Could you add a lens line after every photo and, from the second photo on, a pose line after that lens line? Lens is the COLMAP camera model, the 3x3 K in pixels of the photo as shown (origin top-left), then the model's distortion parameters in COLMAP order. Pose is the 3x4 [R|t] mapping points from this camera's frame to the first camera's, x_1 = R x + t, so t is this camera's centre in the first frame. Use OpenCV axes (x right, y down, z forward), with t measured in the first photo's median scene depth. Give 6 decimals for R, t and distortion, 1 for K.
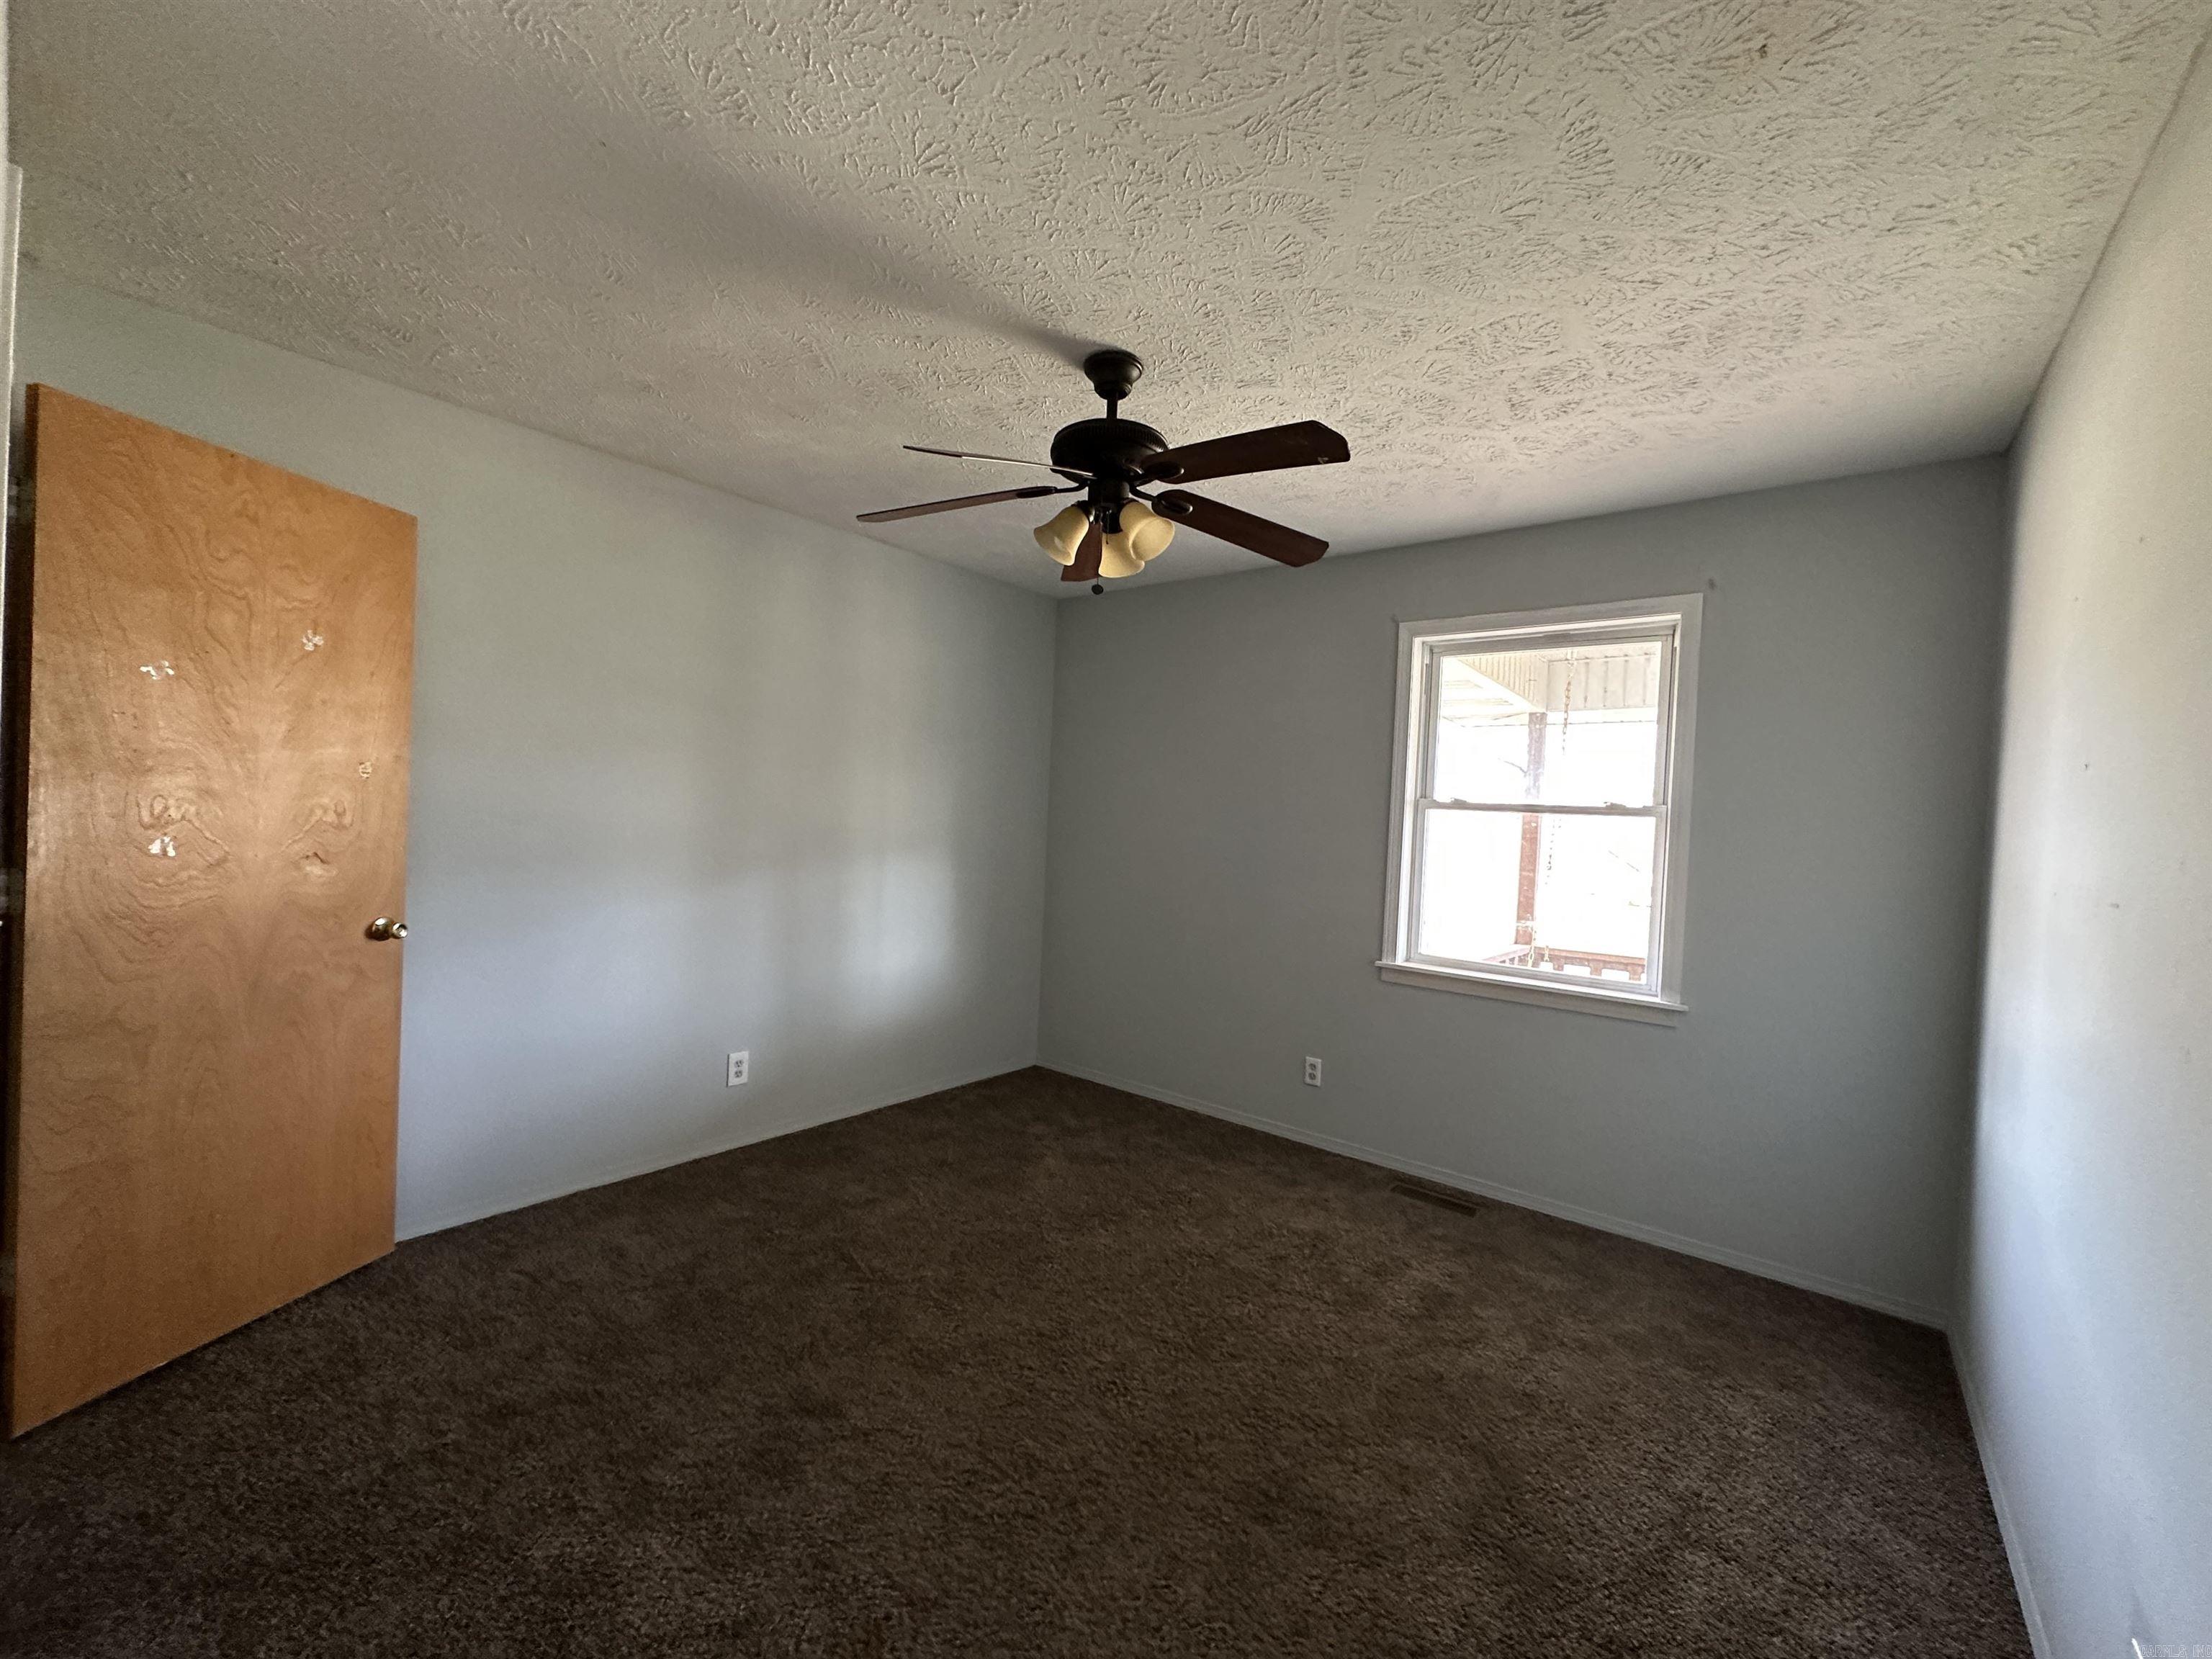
lens RADIAL K [[880.1, 0, 1104.3], [0, 880.1, 828.0], [0, 0, 1]] dist [-0.002222, 0.000171]
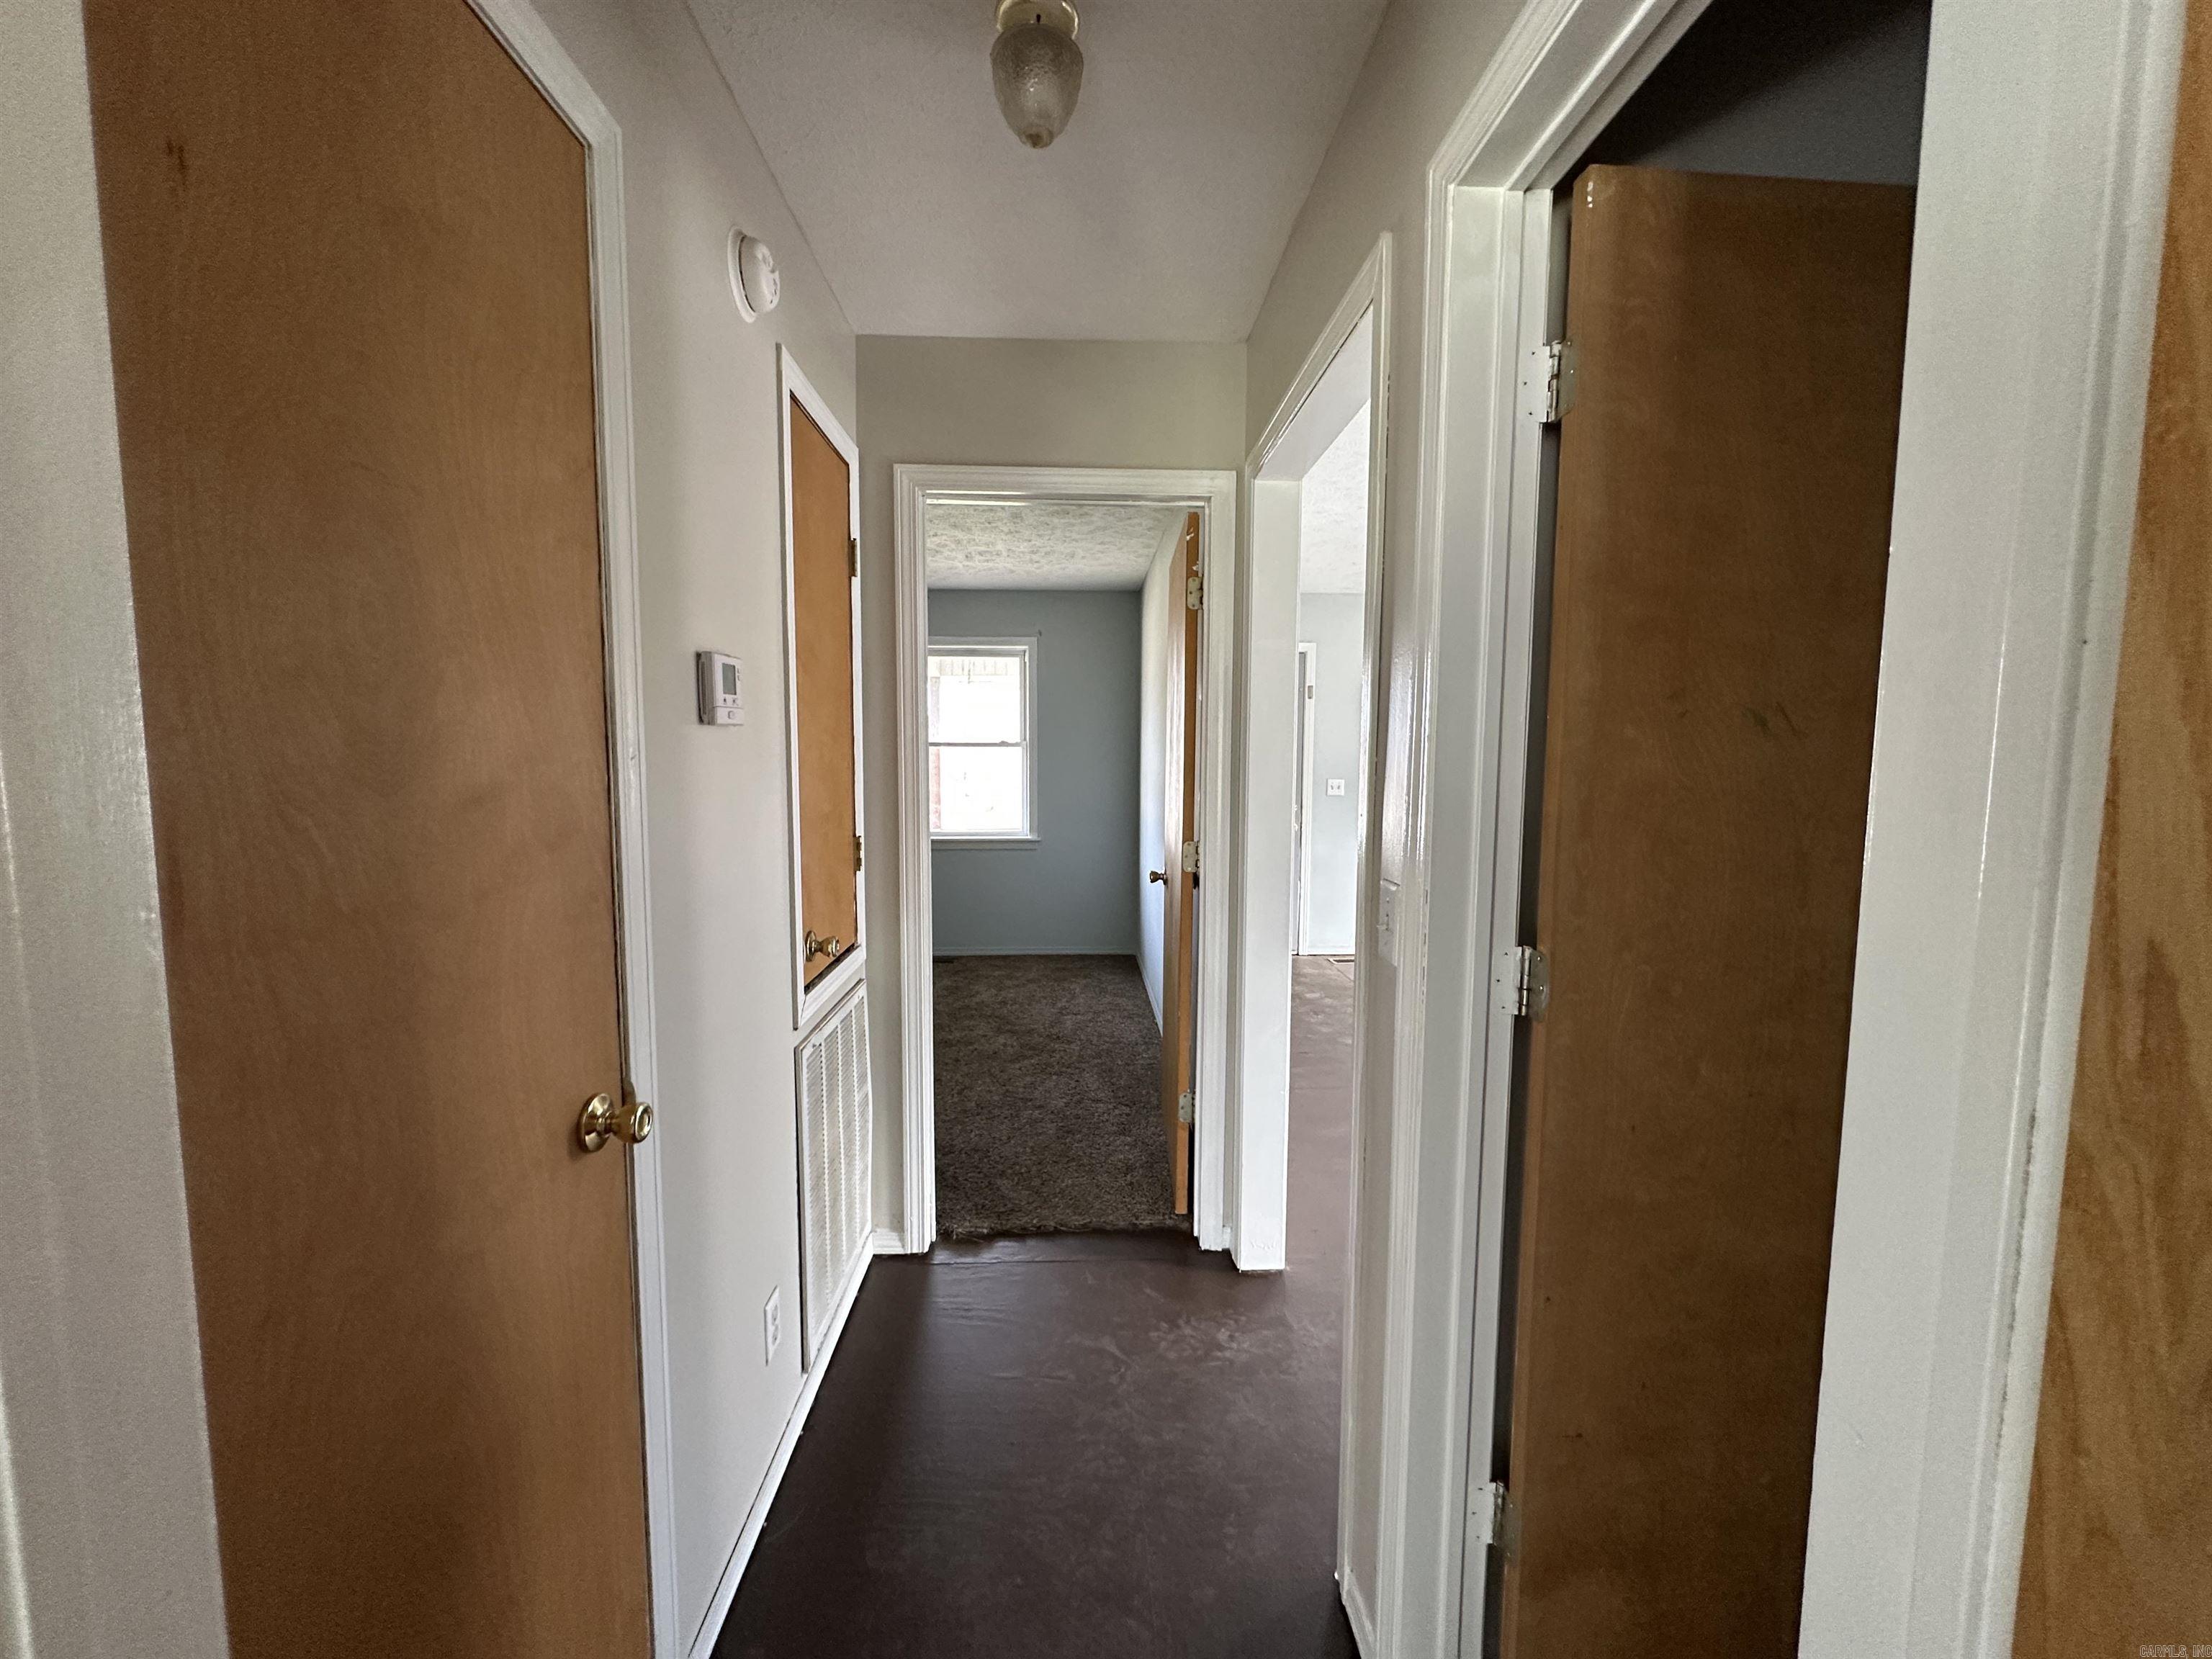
lens RADIAL K [[880.1, 0, 1104.3], [0, 880.1, 828.0], [0, 0, 1]] dist [-0.002222, 0.000171]
pose [[0.751648, -0.101530, 0.651703, -0.718398], [0.041631, 0.993414, 0.106750, -0.045709], [-0.658249, -0.053107, 0.750925, -0.825688]]
